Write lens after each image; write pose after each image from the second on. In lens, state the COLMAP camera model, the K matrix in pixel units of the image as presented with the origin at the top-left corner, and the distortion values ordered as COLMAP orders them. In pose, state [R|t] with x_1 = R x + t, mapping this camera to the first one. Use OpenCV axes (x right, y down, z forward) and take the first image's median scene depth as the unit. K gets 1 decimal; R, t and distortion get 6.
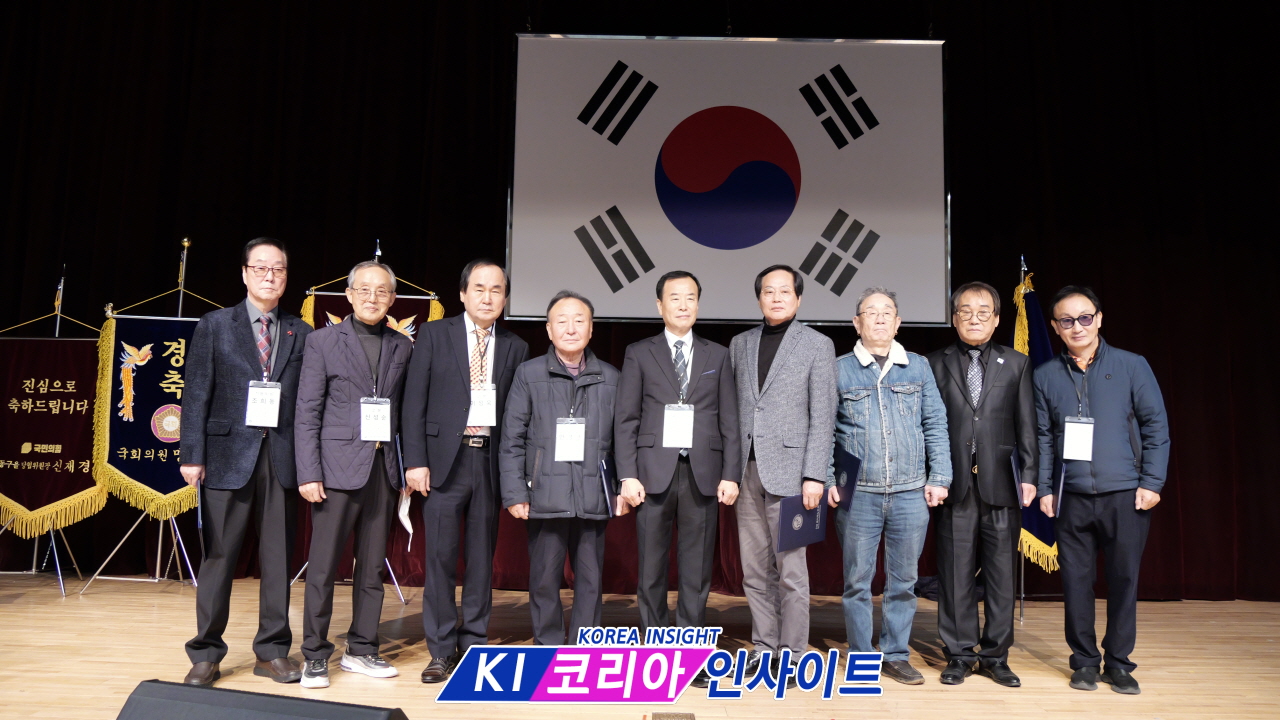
lens RADIAL K [[1183.0, 0, 664.4], [0, 1183.0, 368.6], [0, 0, 1]] dist [-0.037256, 0.000000]
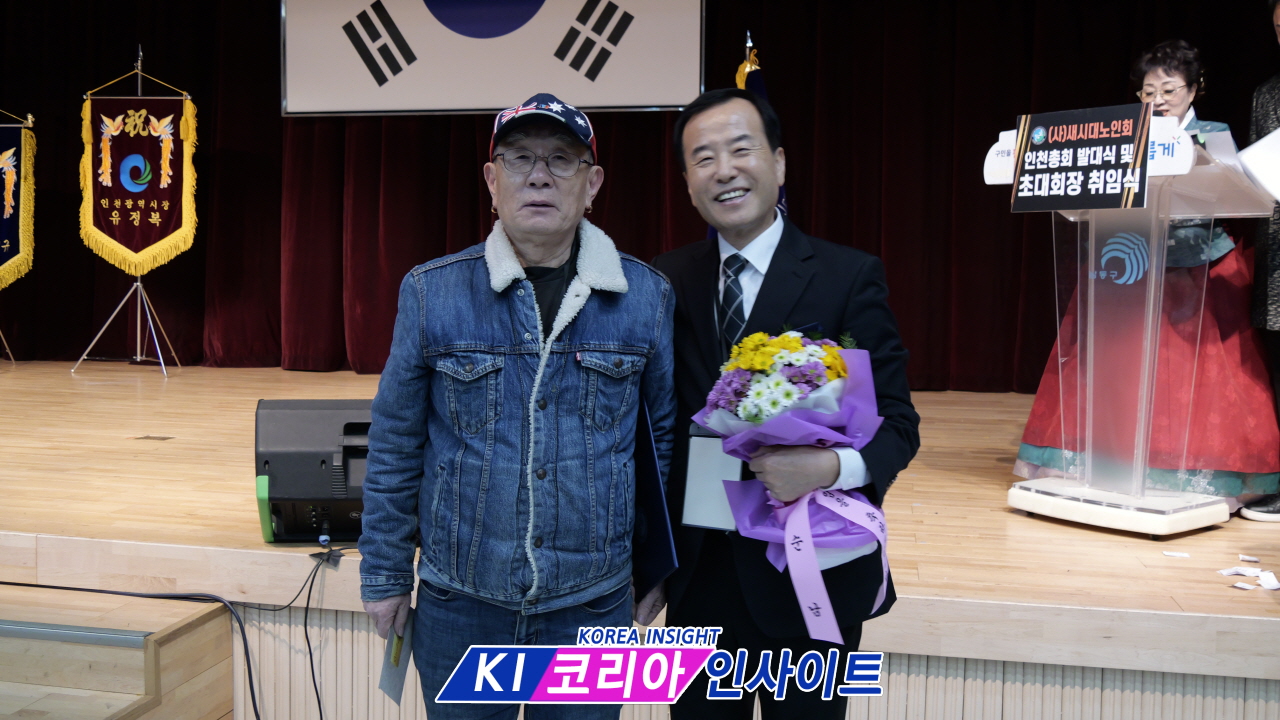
lens RADIAL K [[1297.6, 0, 648.1], [0, 1297.6, 388.8], [0, 0, 1]] dist [-0.022202, 0.000000]
pose [[0.977550, 0.013034, -0.210302, 0.477326], [0.021298, 0.986861, 0.160164, 0.022514], [0.209626, -0.161047, 0.964428, -0.091437]]
